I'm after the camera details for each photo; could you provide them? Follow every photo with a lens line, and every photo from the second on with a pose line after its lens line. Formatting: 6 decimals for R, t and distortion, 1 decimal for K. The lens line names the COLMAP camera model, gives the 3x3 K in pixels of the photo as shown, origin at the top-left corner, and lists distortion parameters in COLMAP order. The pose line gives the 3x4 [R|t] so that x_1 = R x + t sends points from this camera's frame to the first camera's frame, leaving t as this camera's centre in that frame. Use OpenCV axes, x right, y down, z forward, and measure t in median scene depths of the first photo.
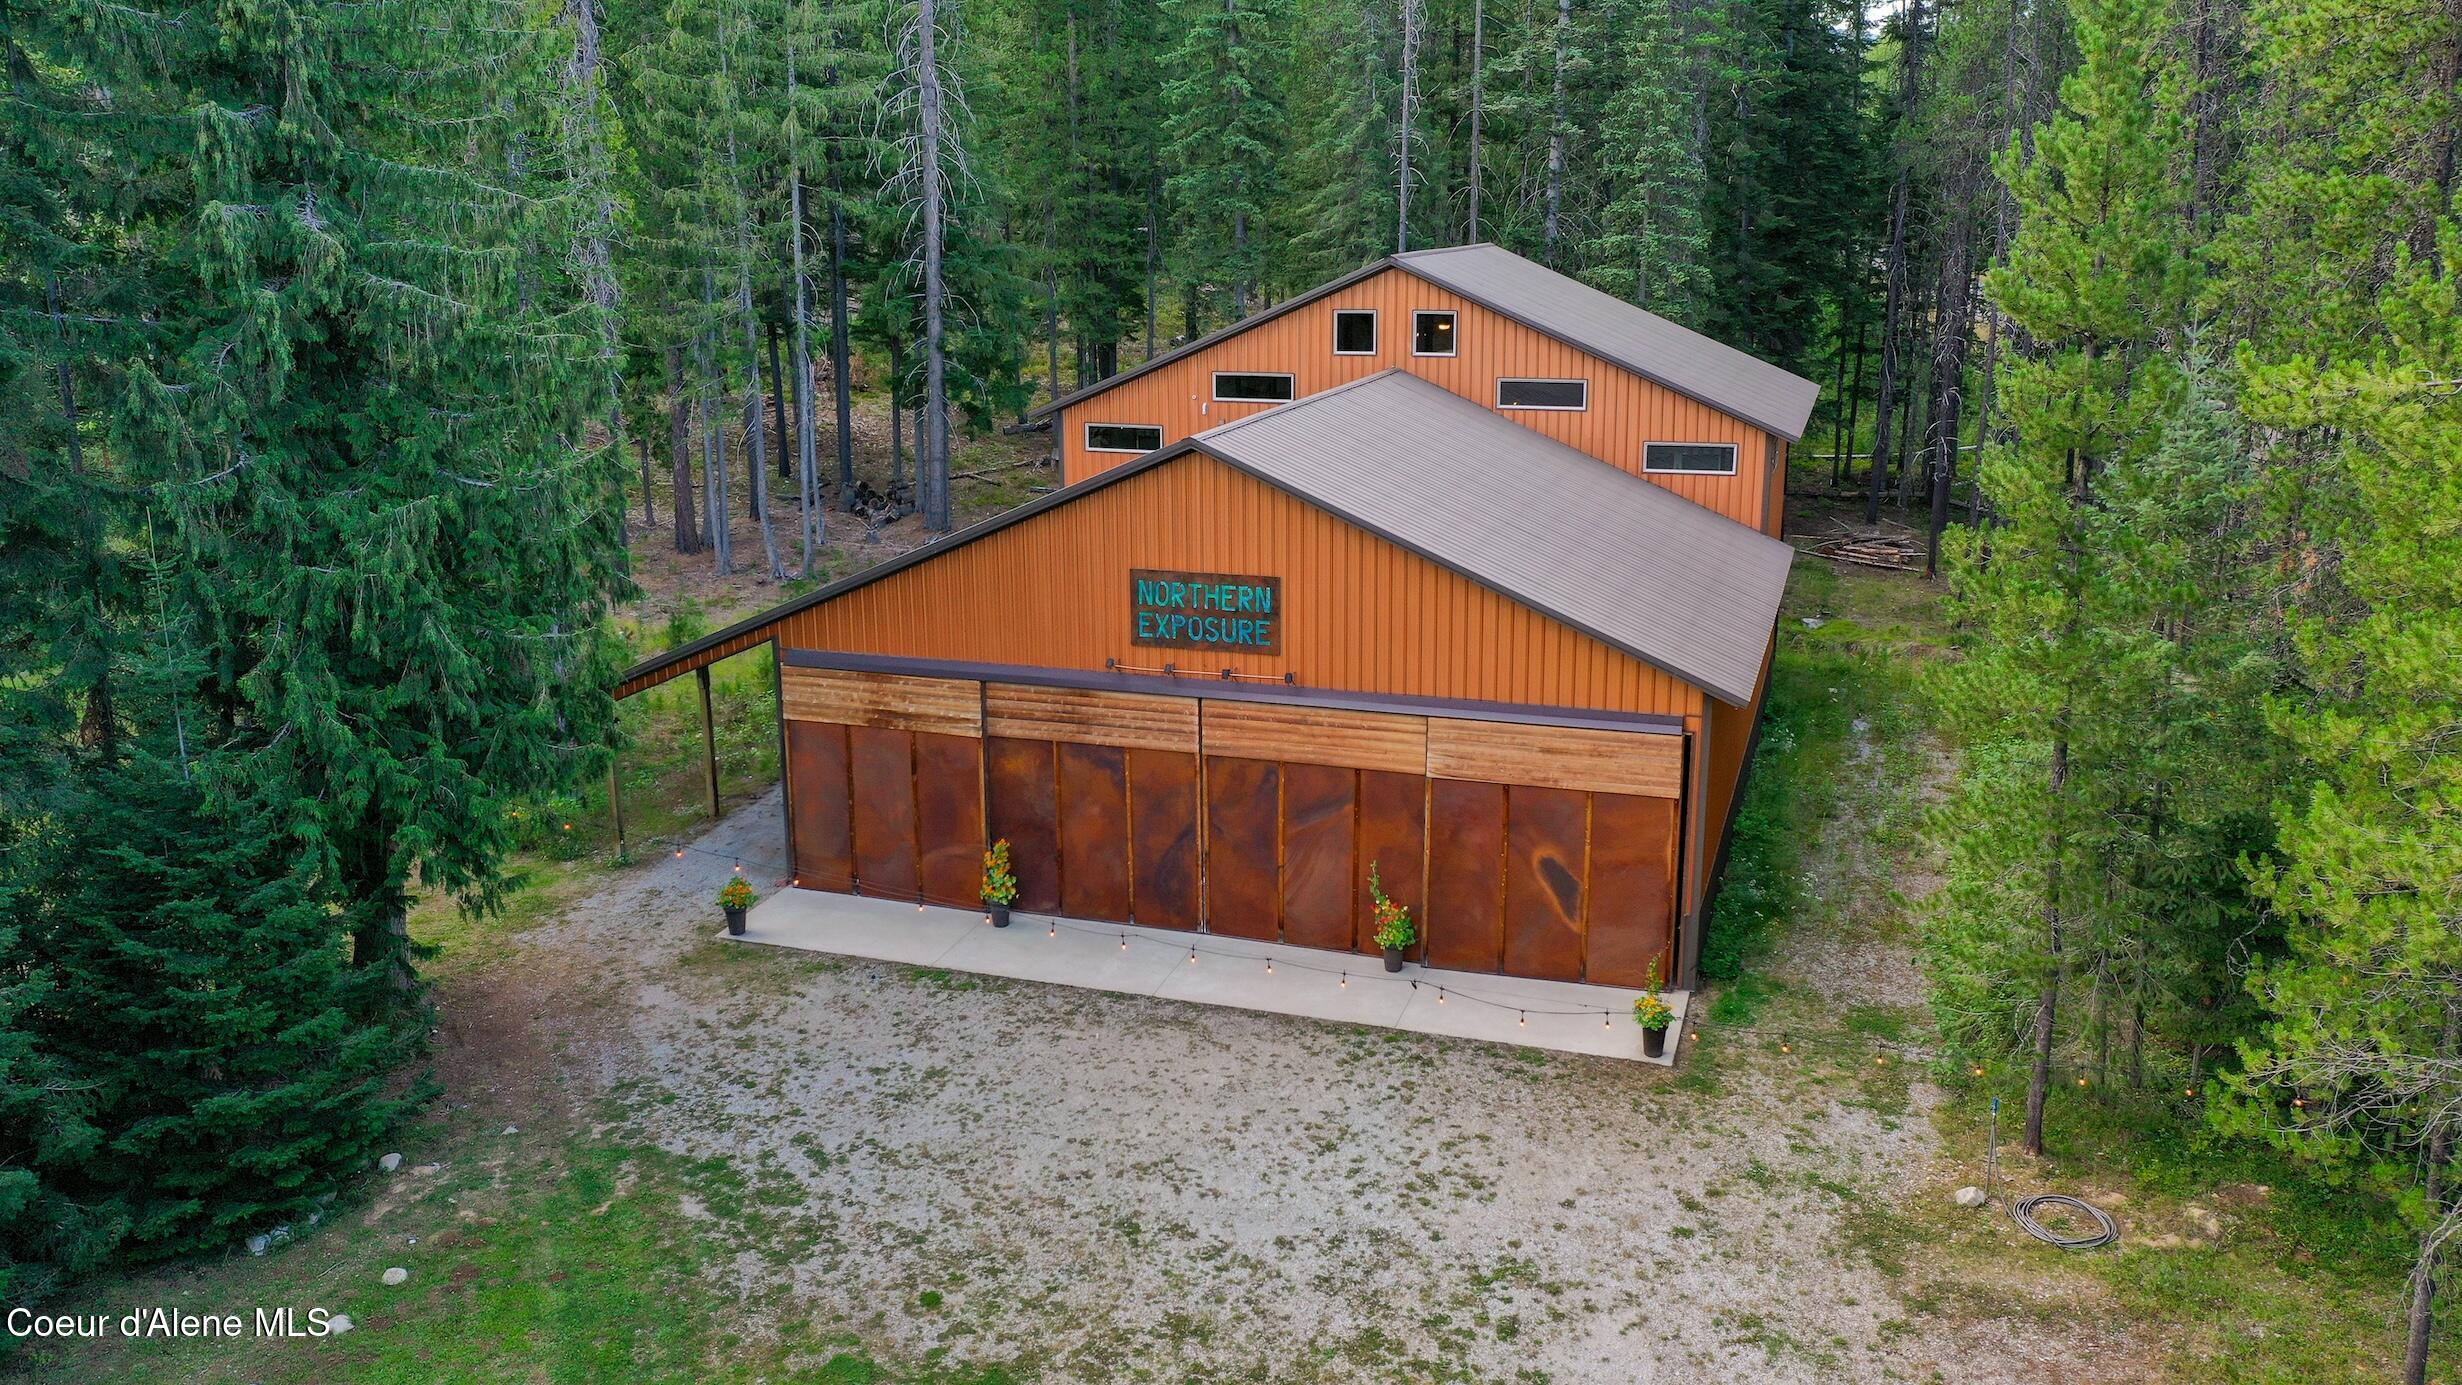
lens RADIAL K [[1916.6, 0, 1231.0], [0, 1916.6, 692.5], [0, 0, 1]] dist [-0.004407, 0.006749]
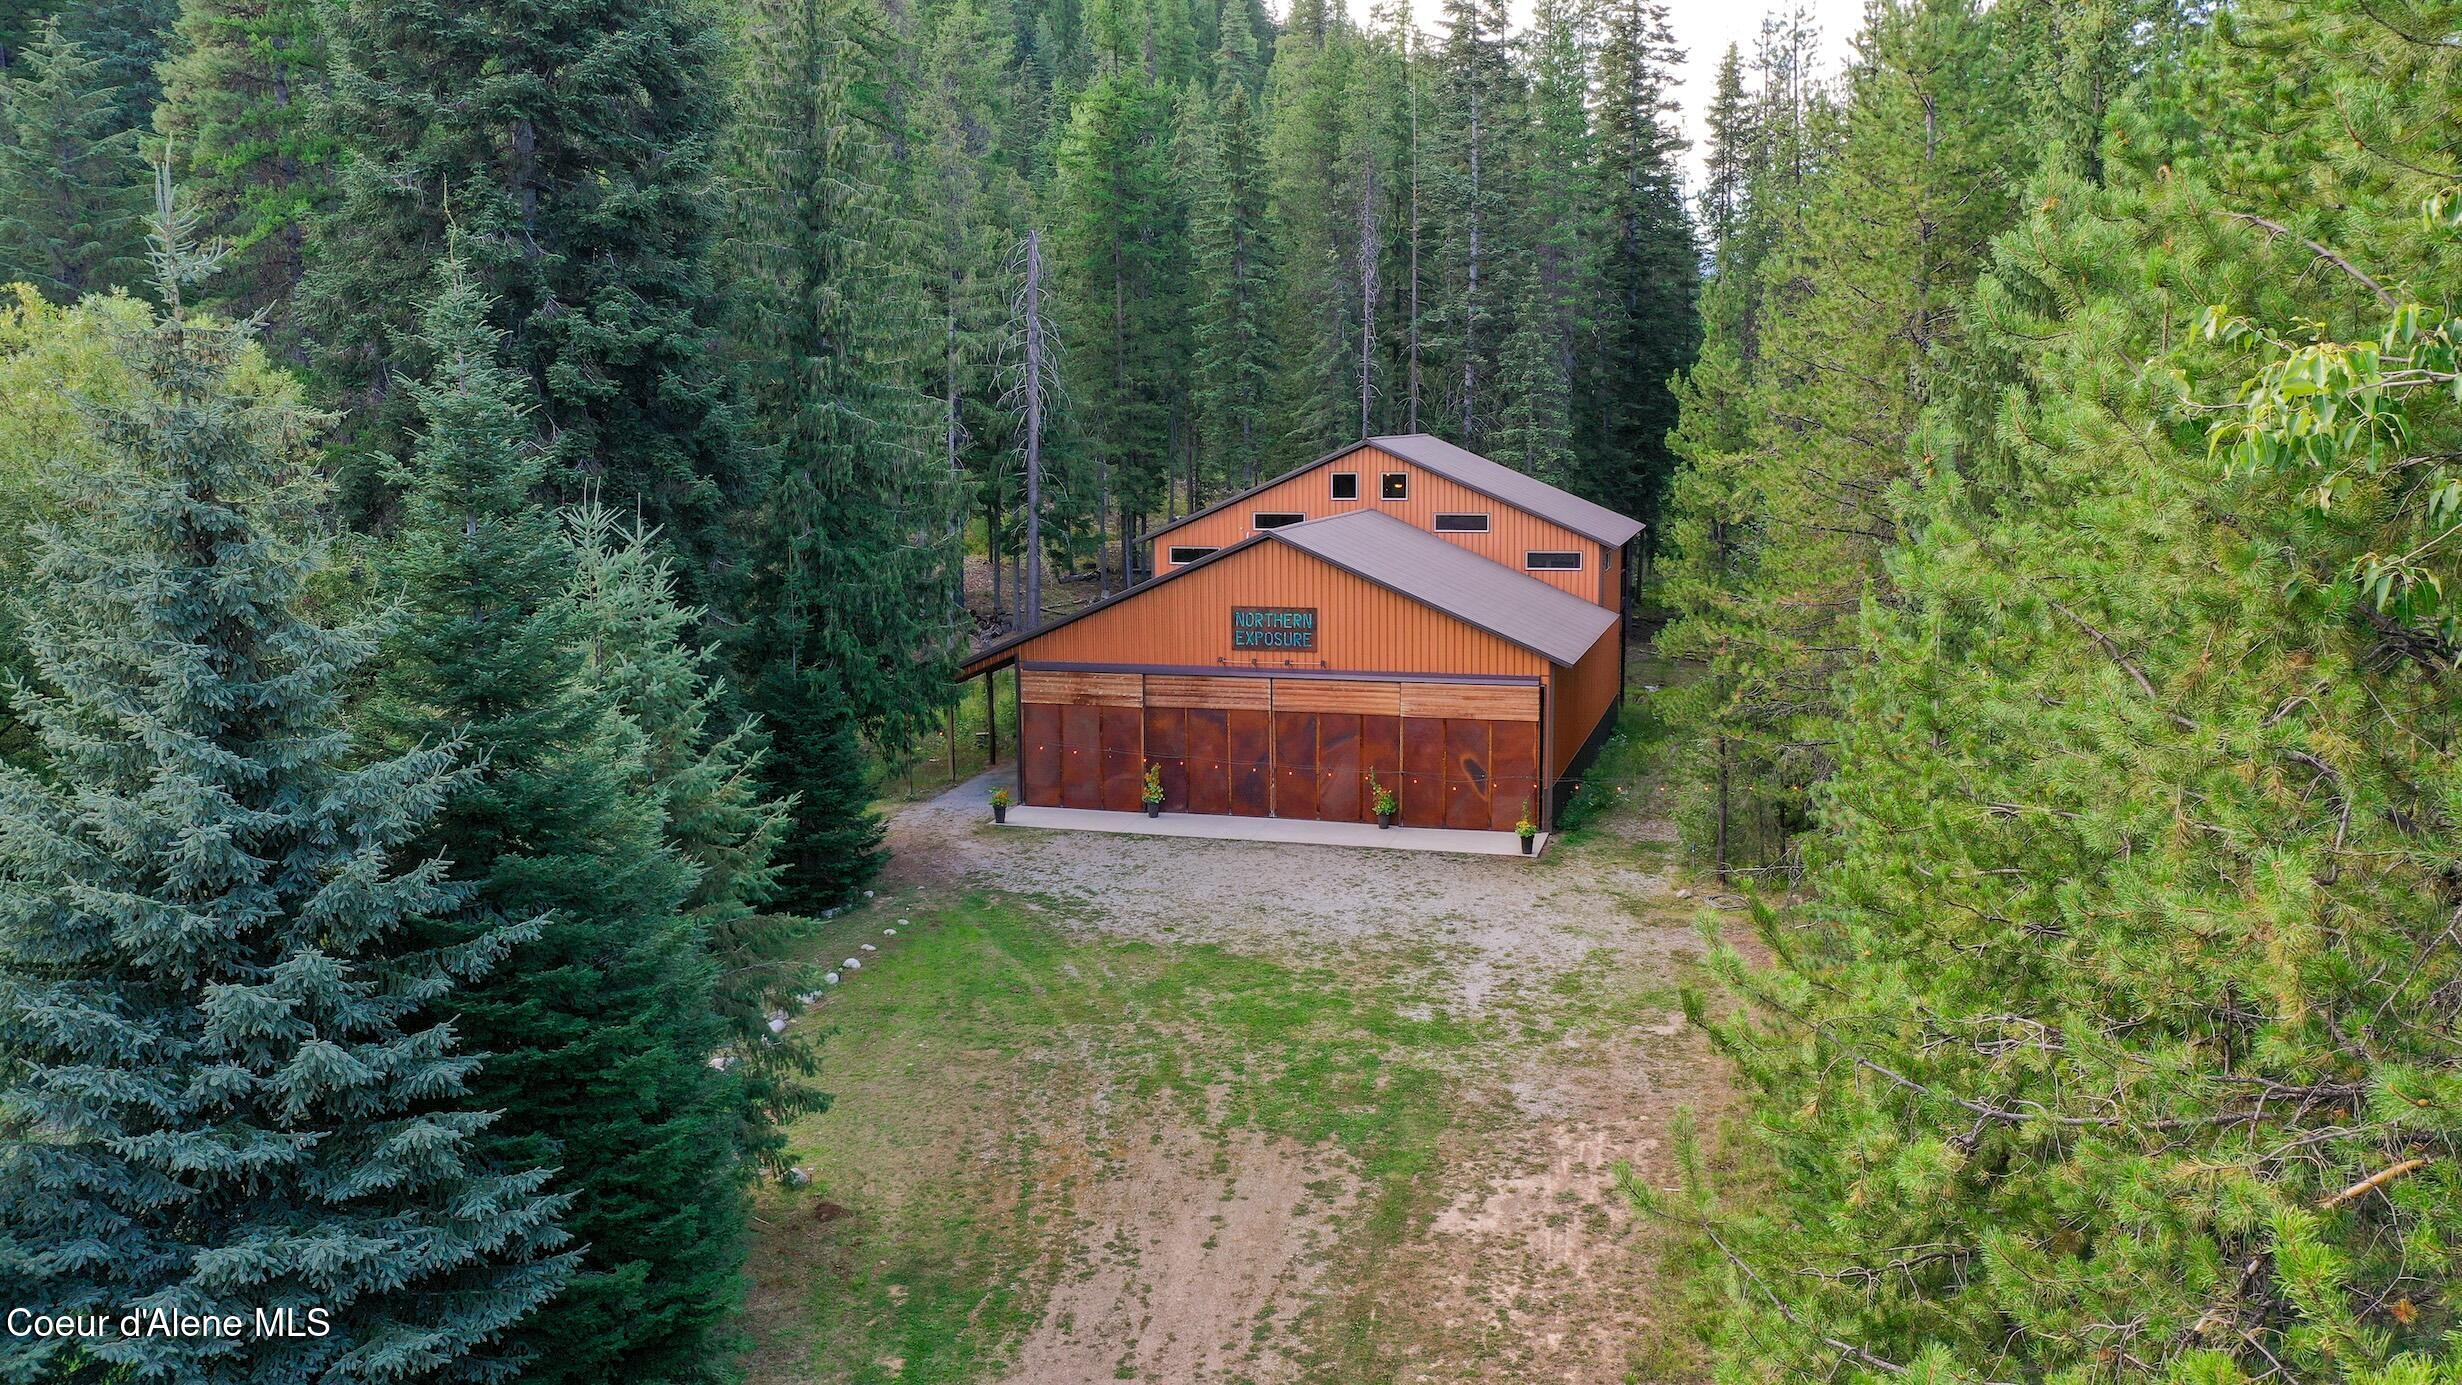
lens RADIAL K [[1916.6, 0, 1231.0], [0, 1916.6, 692.5], [0, 0, 1]] dist [-0.004407, 0.006749]
pose [[0.999424, -0.006993, 0.033215, -0.105766], [0.010511, 0.994207, -0.106968, 0.192537], [-0.032274, 0.107256, 0.993708, -0.711401]]
